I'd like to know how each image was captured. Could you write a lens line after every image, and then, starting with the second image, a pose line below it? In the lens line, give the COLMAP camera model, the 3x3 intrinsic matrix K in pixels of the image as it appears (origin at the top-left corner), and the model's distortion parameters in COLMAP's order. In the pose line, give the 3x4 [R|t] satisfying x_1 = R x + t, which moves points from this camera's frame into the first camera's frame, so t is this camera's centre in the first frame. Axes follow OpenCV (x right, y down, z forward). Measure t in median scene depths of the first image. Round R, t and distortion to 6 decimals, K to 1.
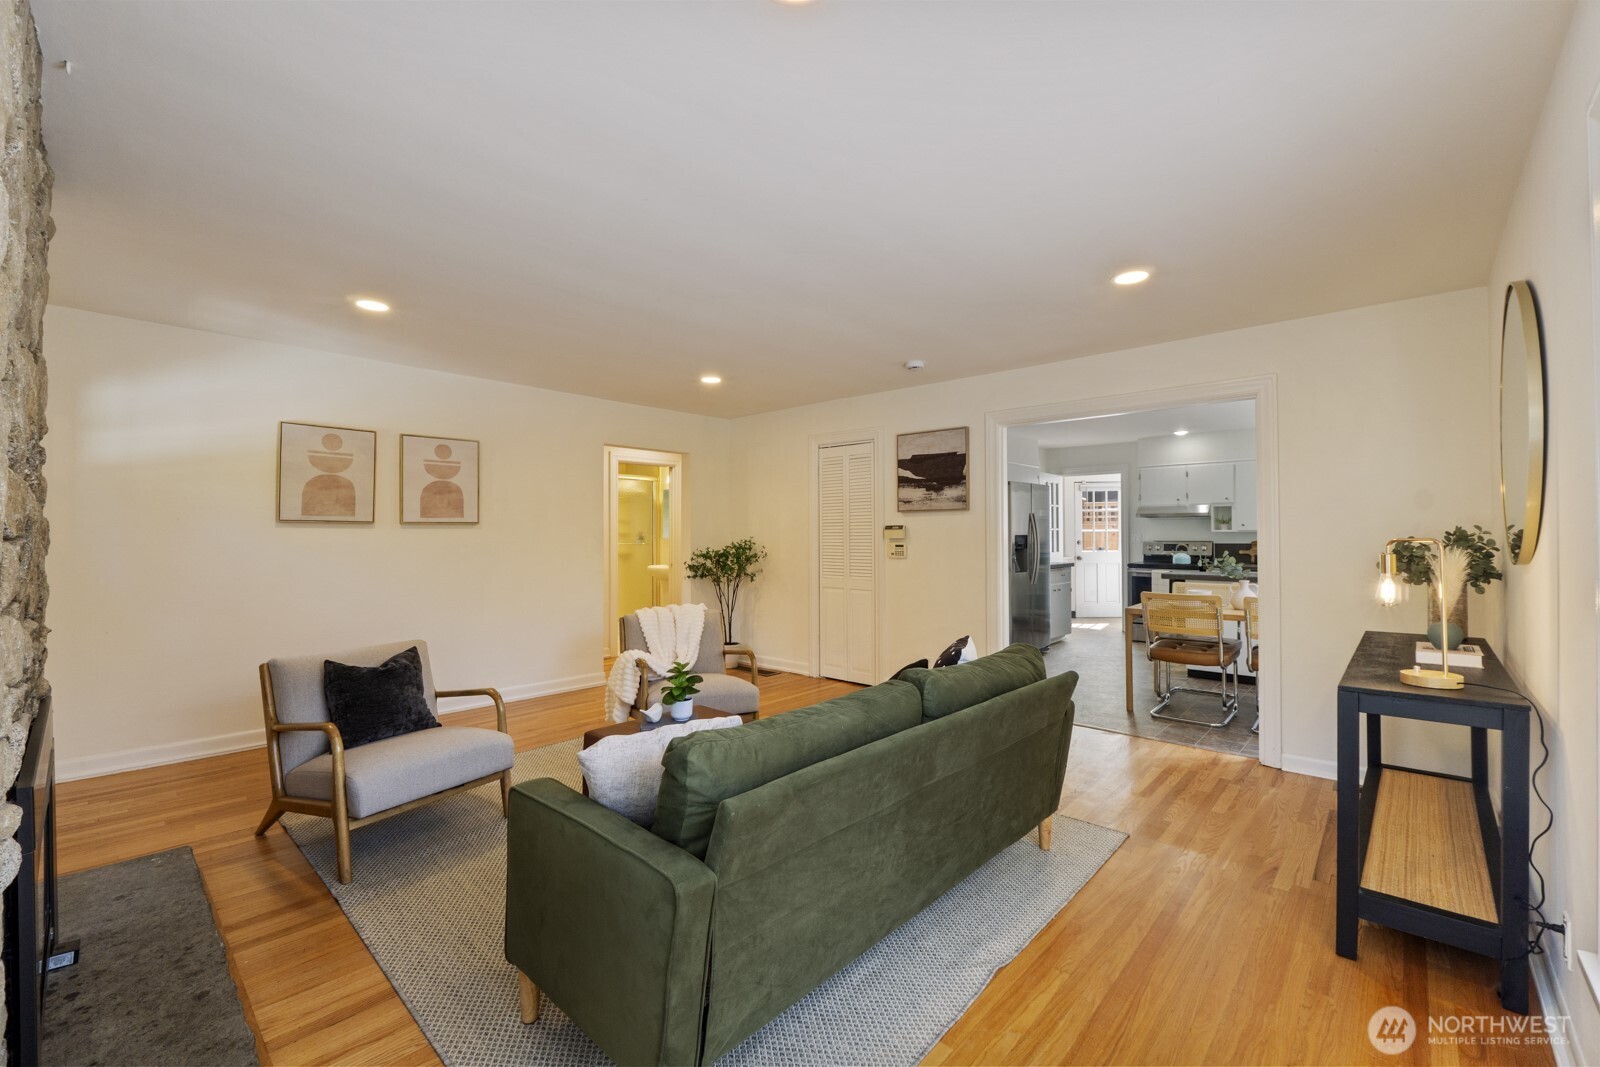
lens RADIAL K [[676.4, 0, 786.5], [0, 676.4, 525.3], [0, 0, 1]] dist [-0.008873, 0.000518]
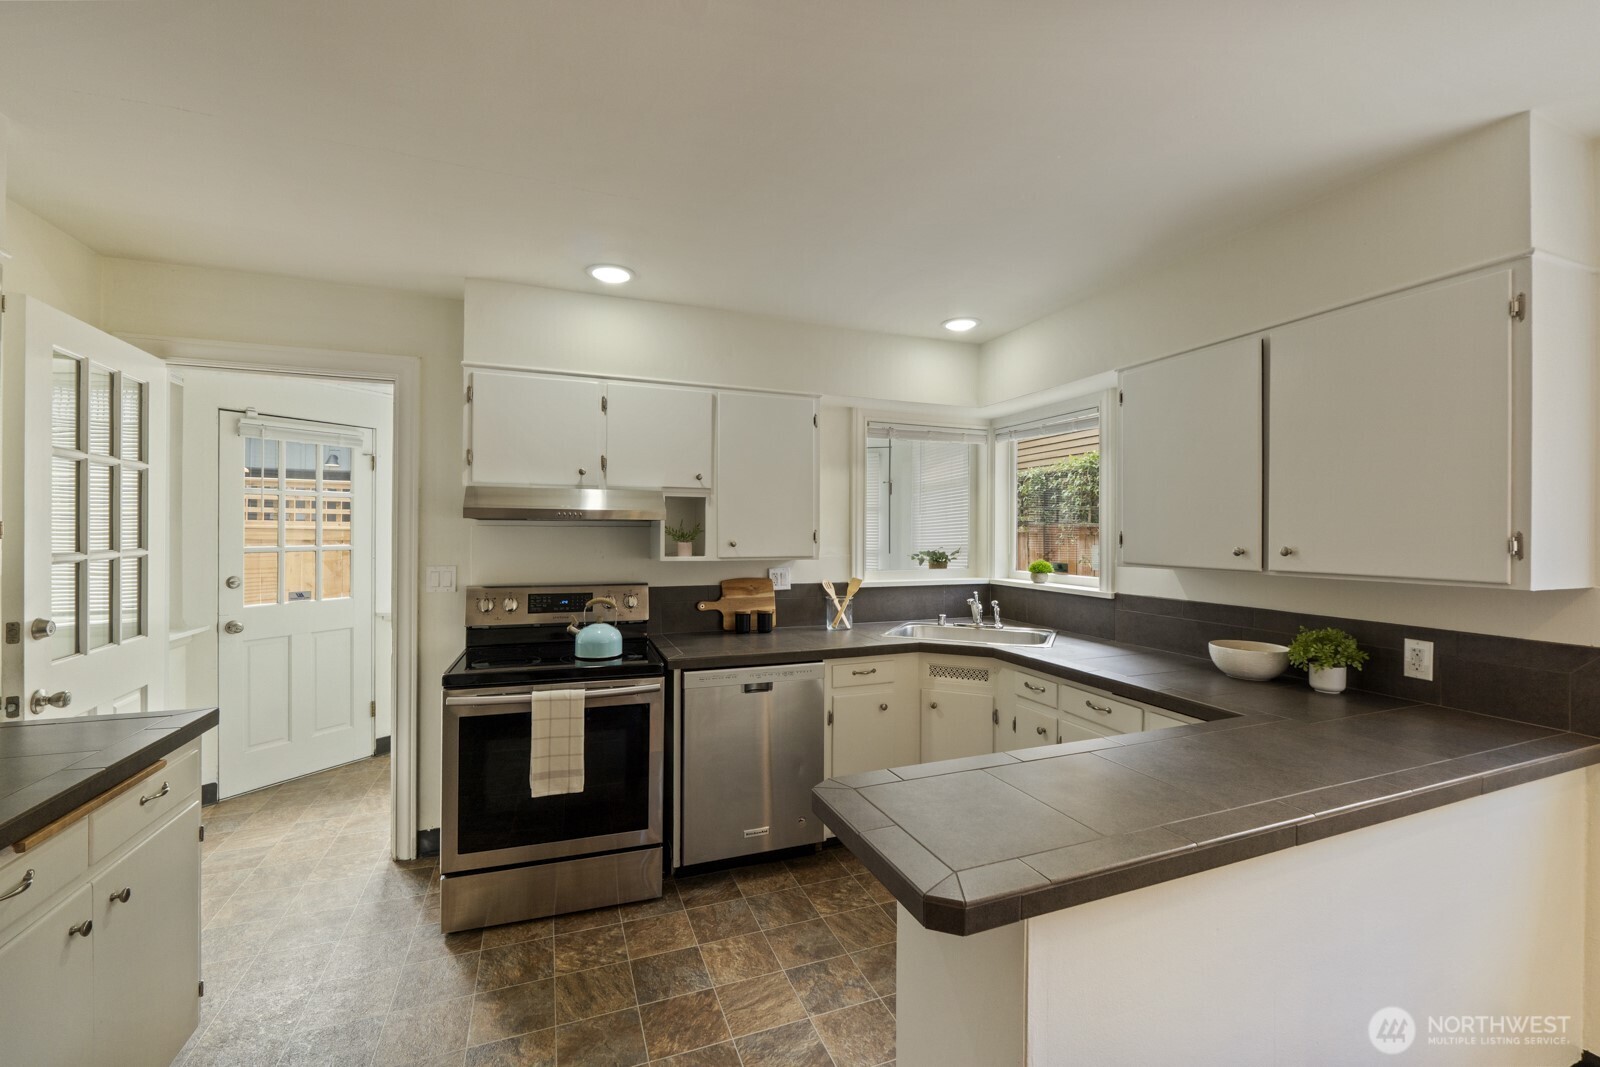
lens RADIAL K [[676.4, 0, 808.1], [0, 676.4, 531.3], [0, 0, 1]] dist [-0.008873, 0.000518]
pose [[0.425364, 0.007083, 0.904995, 0.305592], [-0.019420, 0.999811, 0.001303, -0.009208], [-0.904814, -0.018130, 0.425421, 0.727346]]
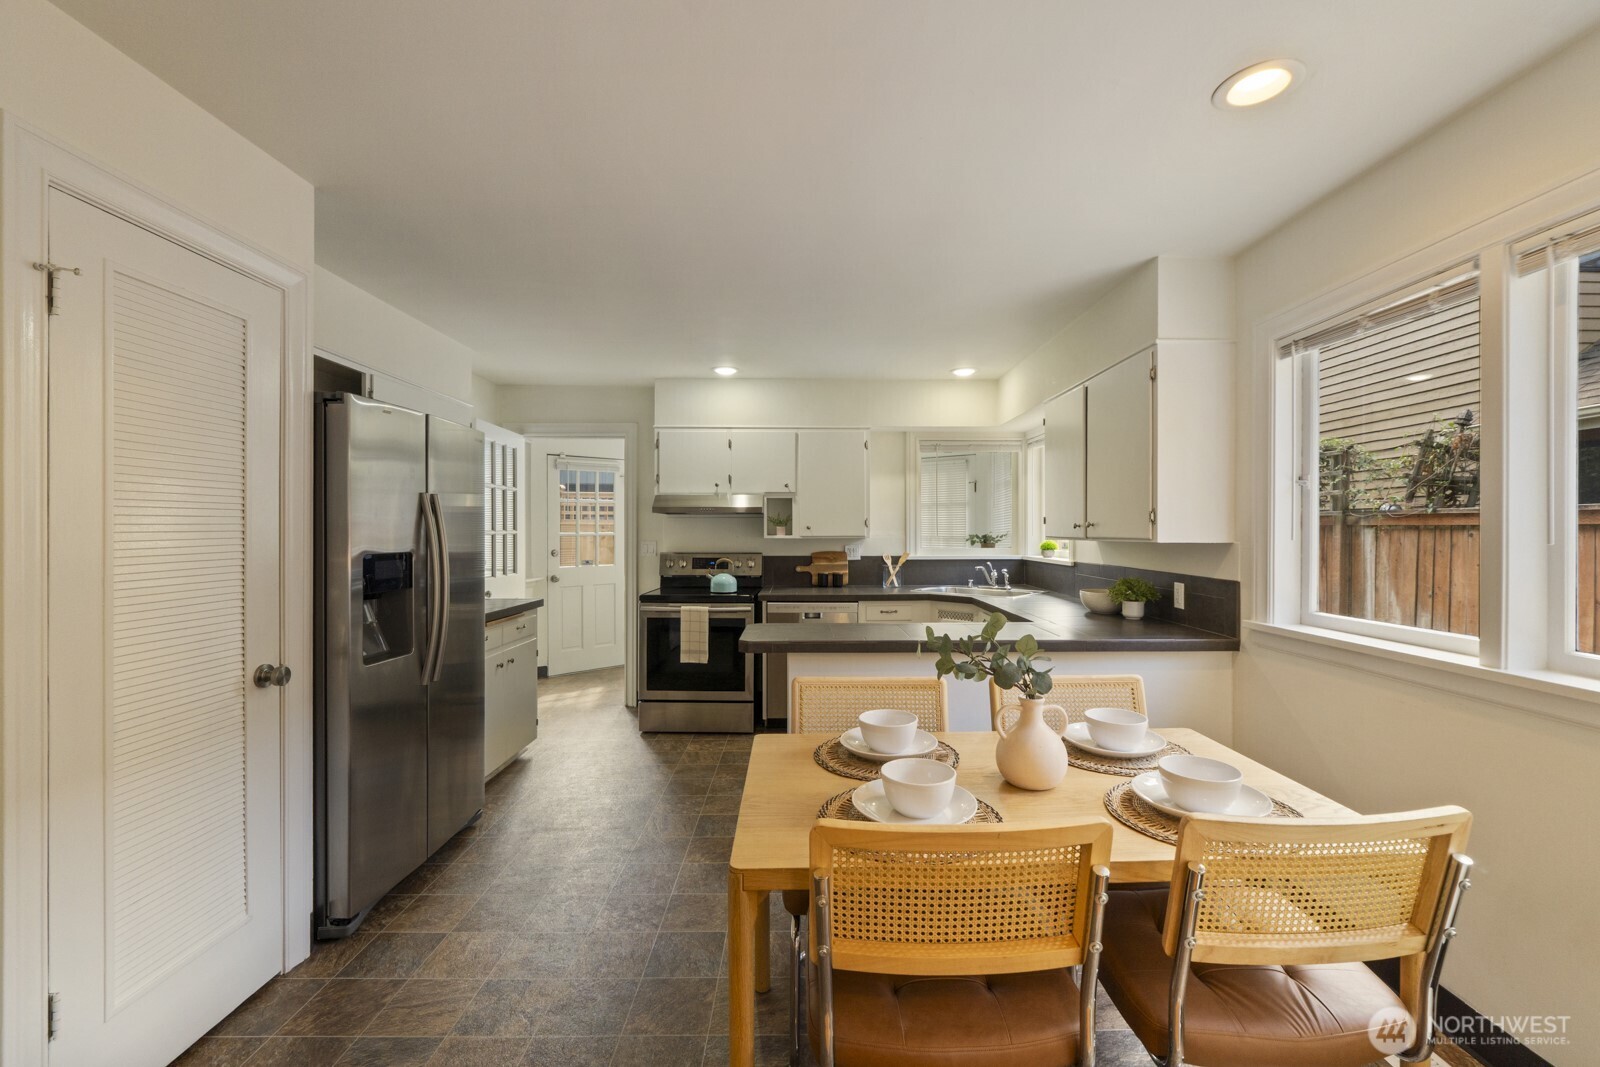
lens RADIAL K [[676.4, 0, 797.4], [0, 676.4, 532.4], [0, 0, 1]] dist [-0.008873, 0.000518]
pose [[0.729113, 0.002589, 0.684389, 0.218659], [-0.011773, 0.999892, 0.008760, -0.001652], [-0.684292, -0.014444, 0.729065, 0.504026]]
